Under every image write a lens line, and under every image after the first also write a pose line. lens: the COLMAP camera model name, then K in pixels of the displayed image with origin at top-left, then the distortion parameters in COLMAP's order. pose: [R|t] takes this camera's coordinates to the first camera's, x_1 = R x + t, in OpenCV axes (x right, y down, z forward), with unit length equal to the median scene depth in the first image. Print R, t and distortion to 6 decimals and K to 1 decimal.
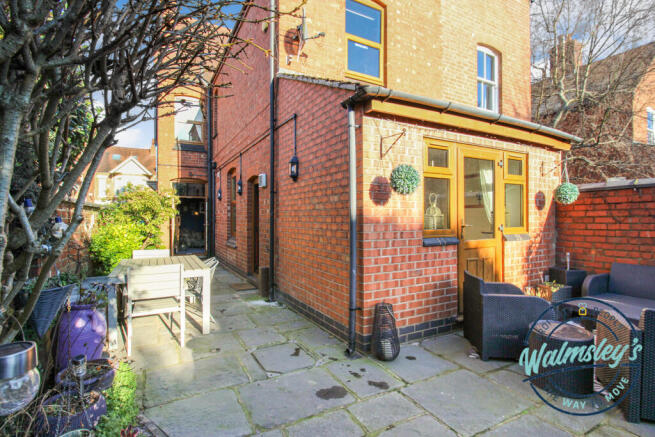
lens RADIAL K [[320.7, 0, 325.2], [0, 320.7, 219.0], [0, 0, 1]] dist [0.001475, -0.000080]
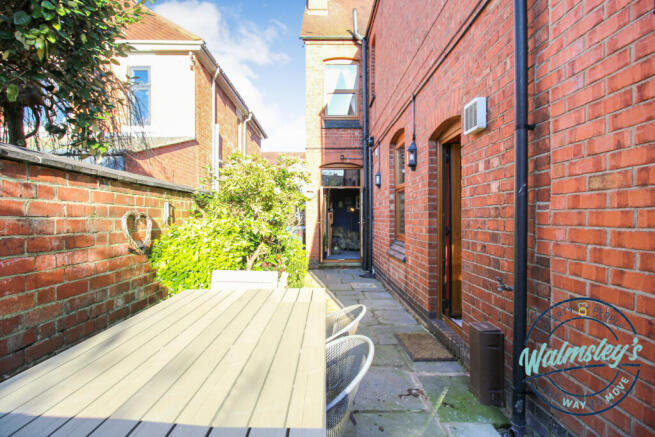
lens RADIAL K [[320.7, 0, 326.2], [0, 320.7, 219.0], [0, 0, 1]] dist [0.001475, -0.000080]
pose [[0.887128, -0.001965, -0.461519, -0.123301], [0.003206, 0.999993, 0.001906, 0.009491], [0.461512, -0.003171, 0.887128, 0.374699]]
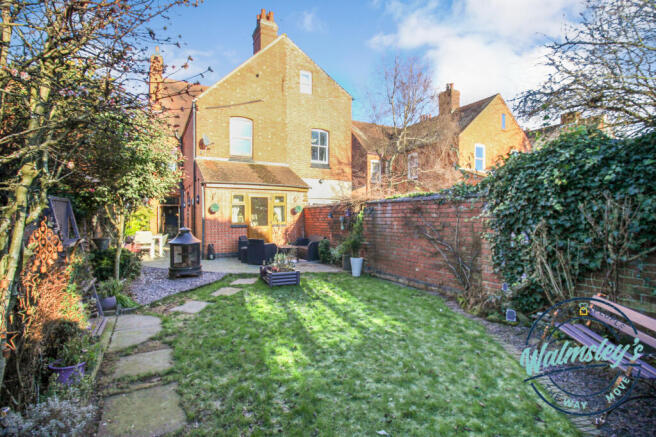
lens RADIAL K [[321.2, 0, 330.2], [0, 321.2, 219.3], [0, 0, 1]] dist [0.001475, -0.000080]
pose [[0.999993, -0.001745, 0.003267, 0.578501], [0.001720, 0.999971, 0.007395, -0.008762], [-0.003280, -0.007389, 0.999967, -0.964246]]
